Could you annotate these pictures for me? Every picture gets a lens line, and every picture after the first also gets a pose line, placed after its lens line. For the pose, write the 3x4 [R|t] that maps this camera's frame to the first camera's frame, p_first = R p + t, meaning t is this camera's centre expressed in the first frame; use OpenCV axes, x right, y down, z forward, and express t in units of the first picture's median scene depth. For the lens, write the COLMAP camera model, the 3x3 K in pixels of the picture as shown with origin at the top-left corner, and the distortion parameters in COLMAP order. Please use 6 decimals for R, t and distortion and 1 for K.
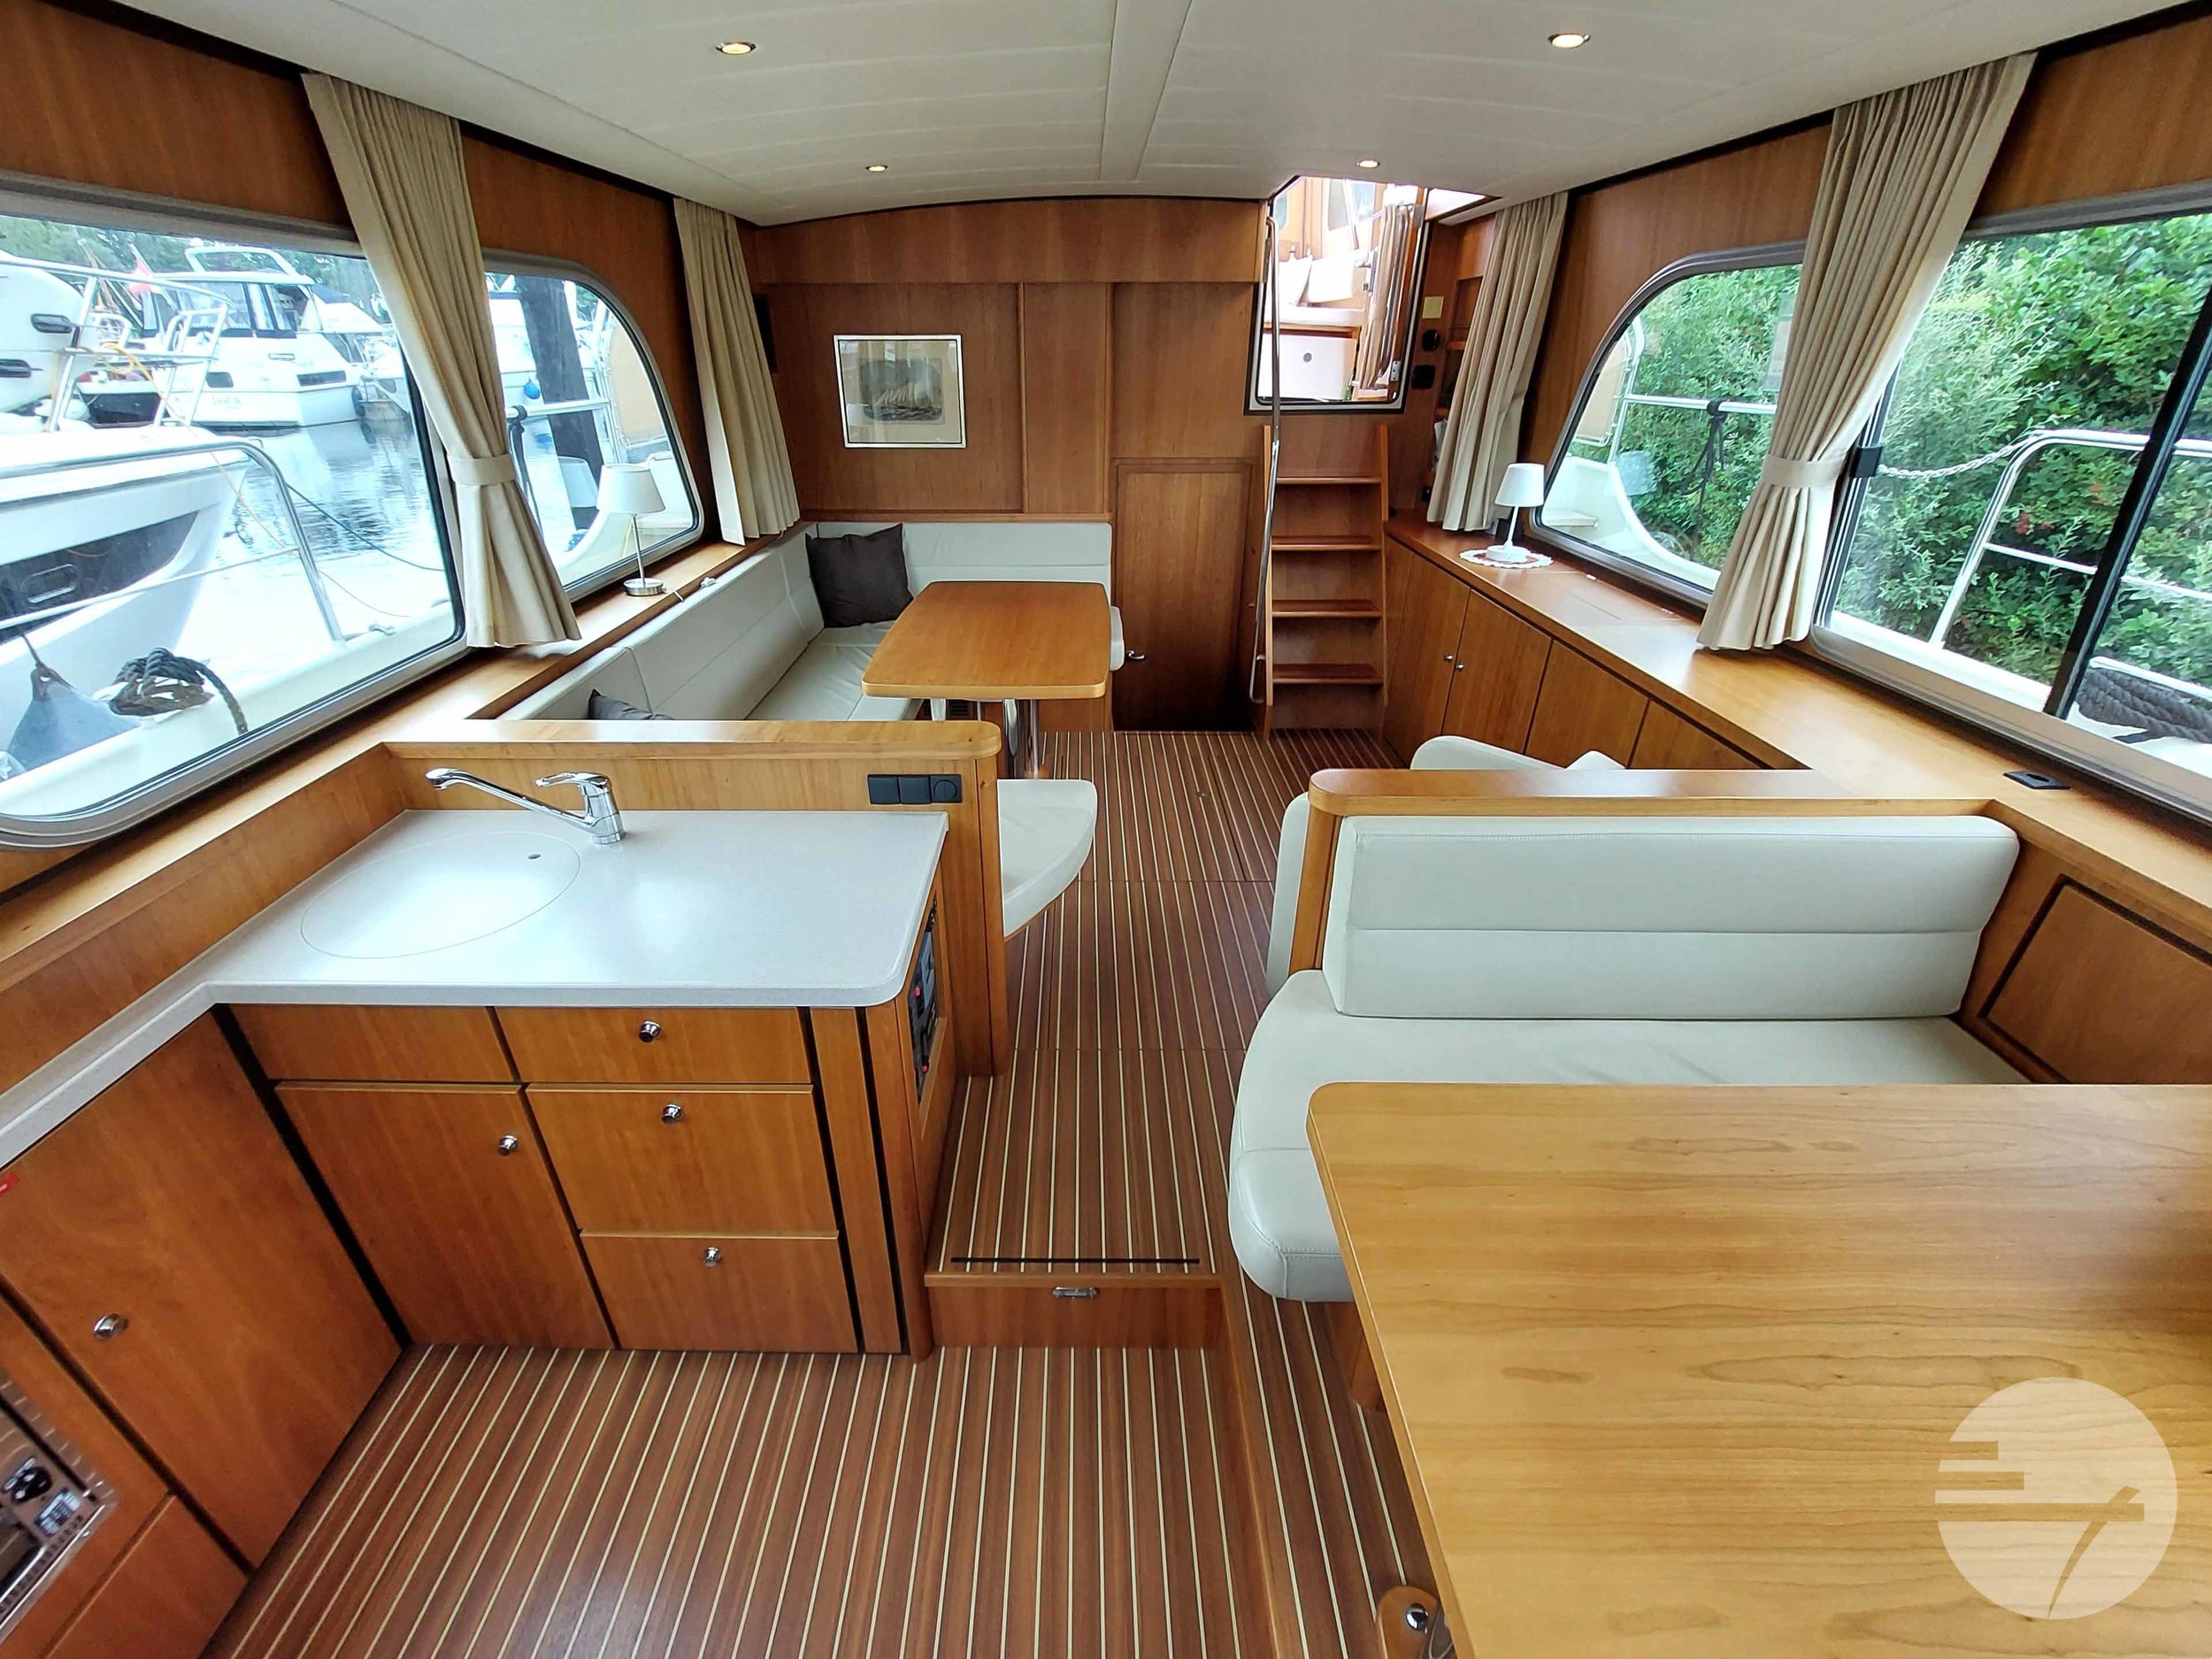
lens RADIAL K [[912.5, 0, 1097.2], [0, 912.5, 795.6], [0, 0, 1]] dist [0.008003, -0.011155]
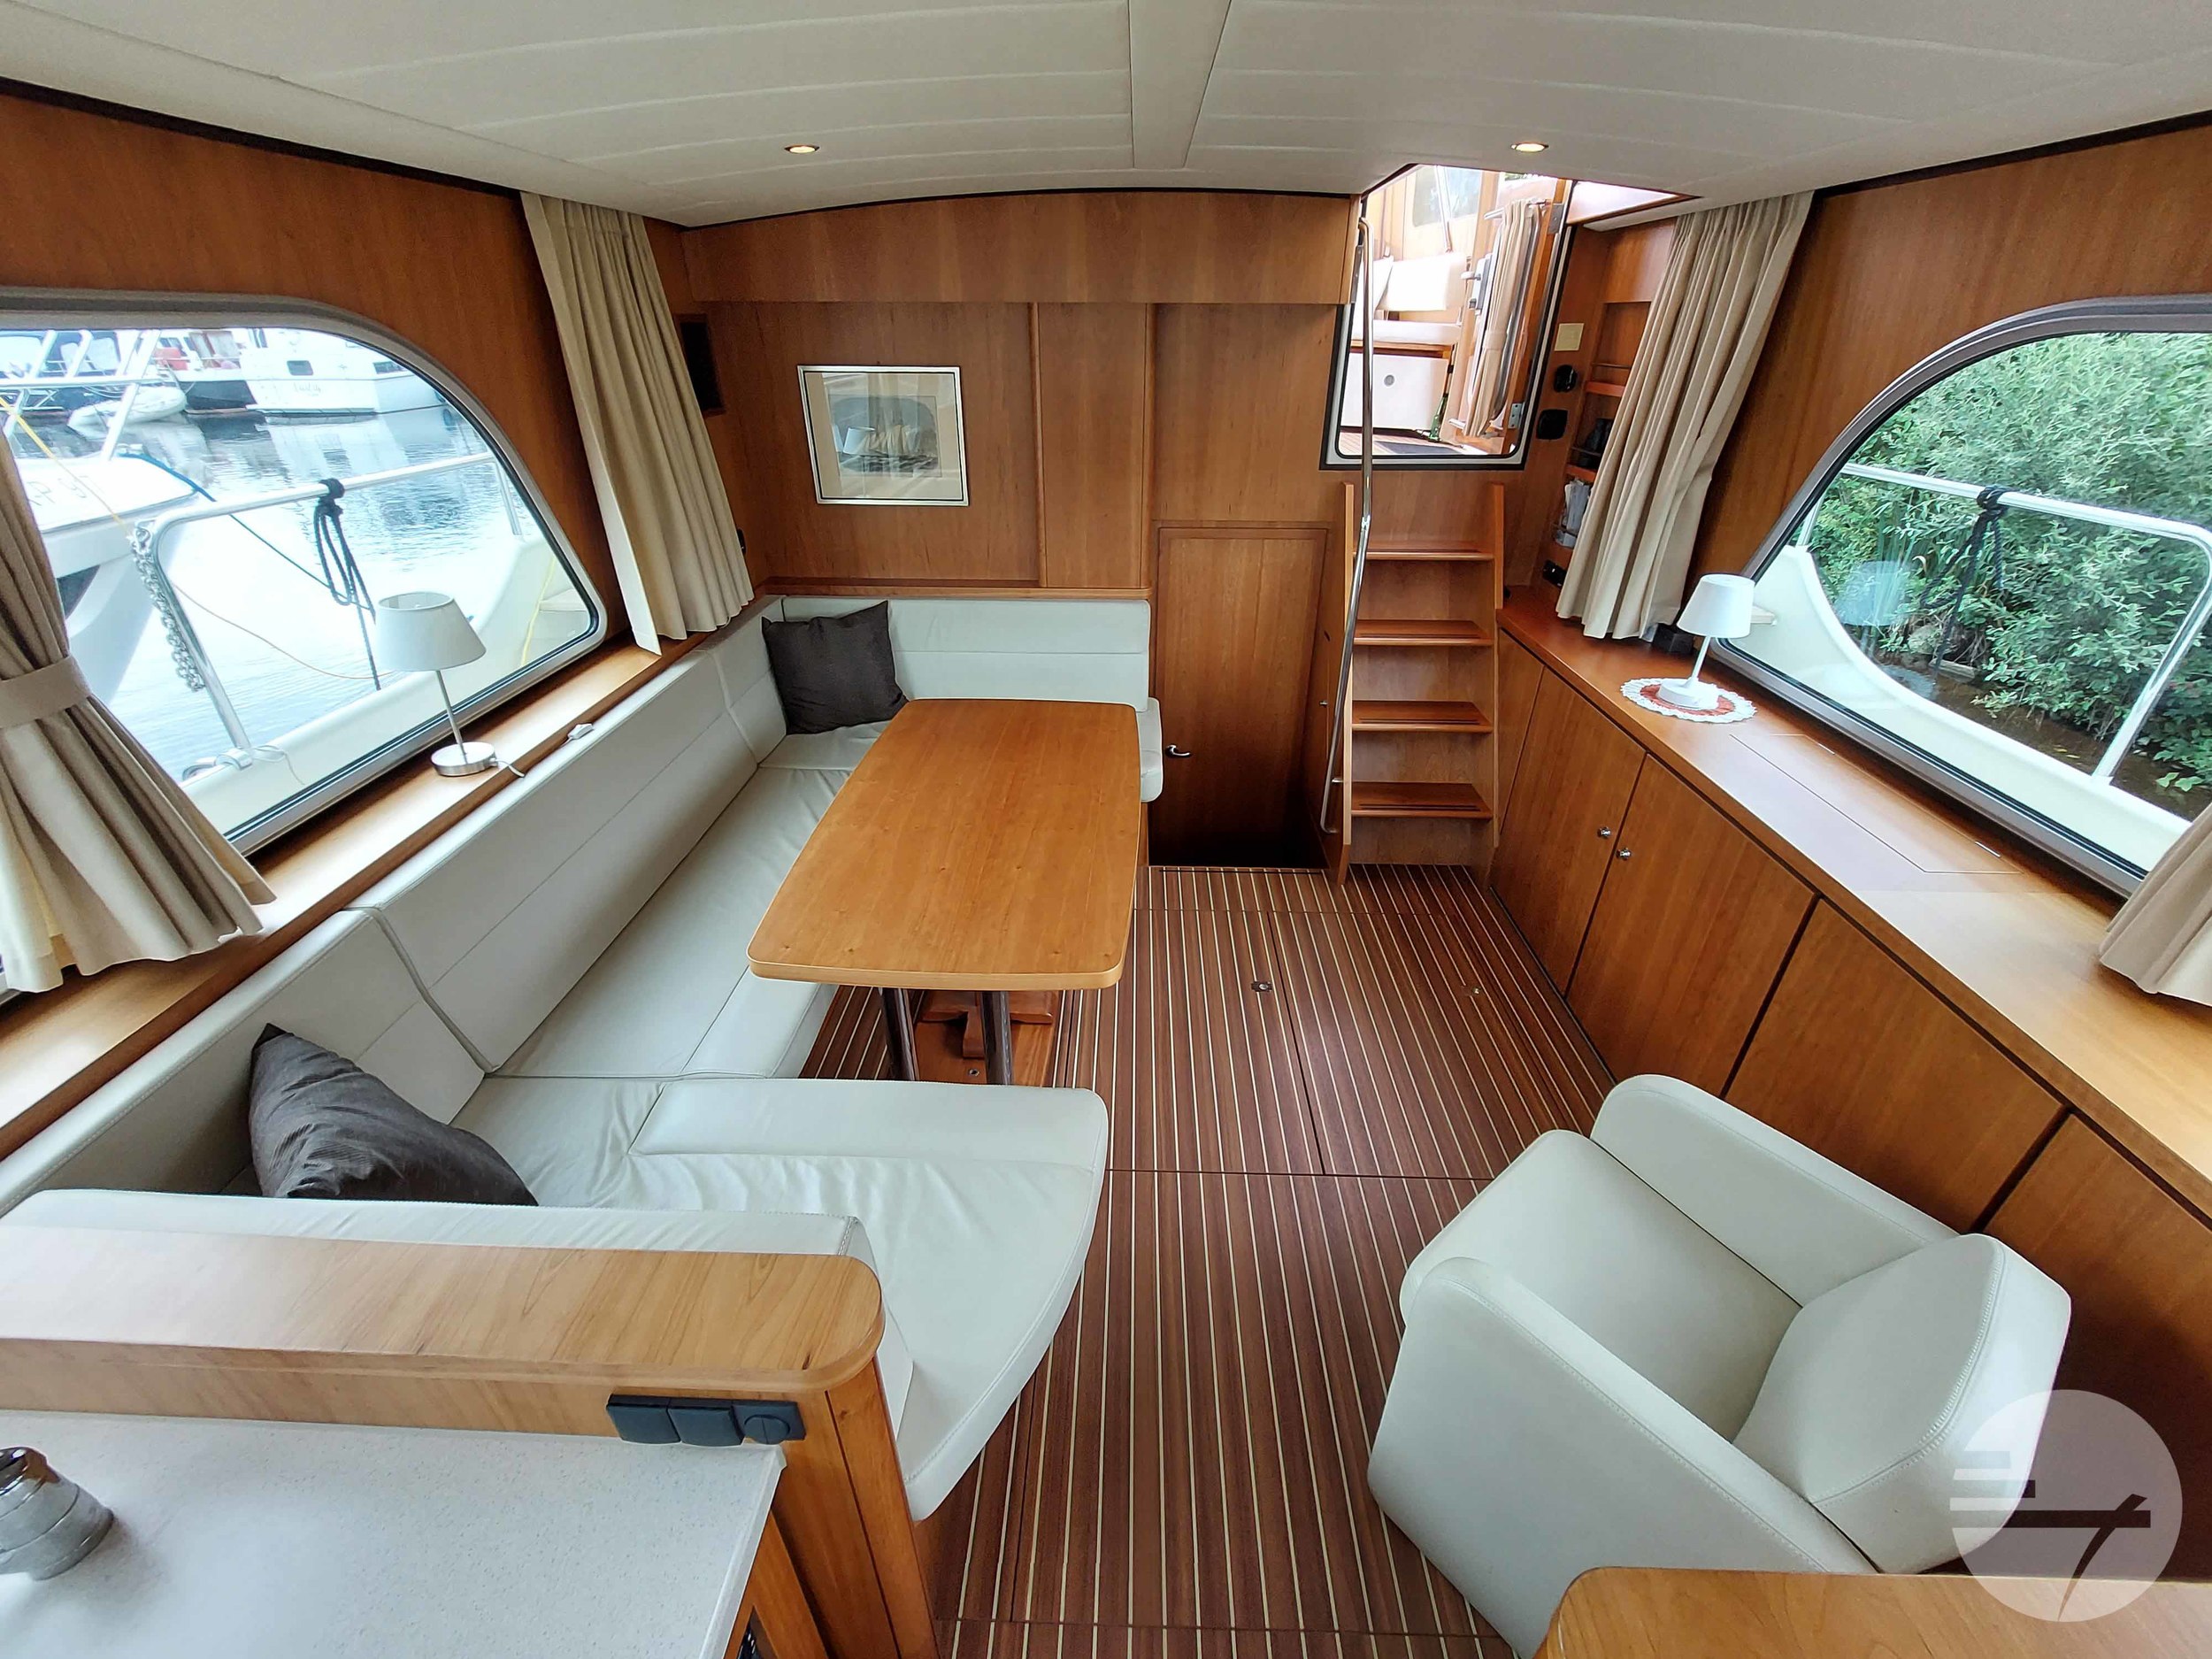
lens RADIAL K [[872.5, 0, 1131.7], [0, 872.5, 782.8], [0, 0, 1]] dist [0.003954, -0.014791]
pose [[0.999746, 0.015067, -0.016774, 0.015565], [-0.014727, 0.999687, 0.020202, -0.164263], [0.017073, -0.019949, 0.999655, 0.246774]]
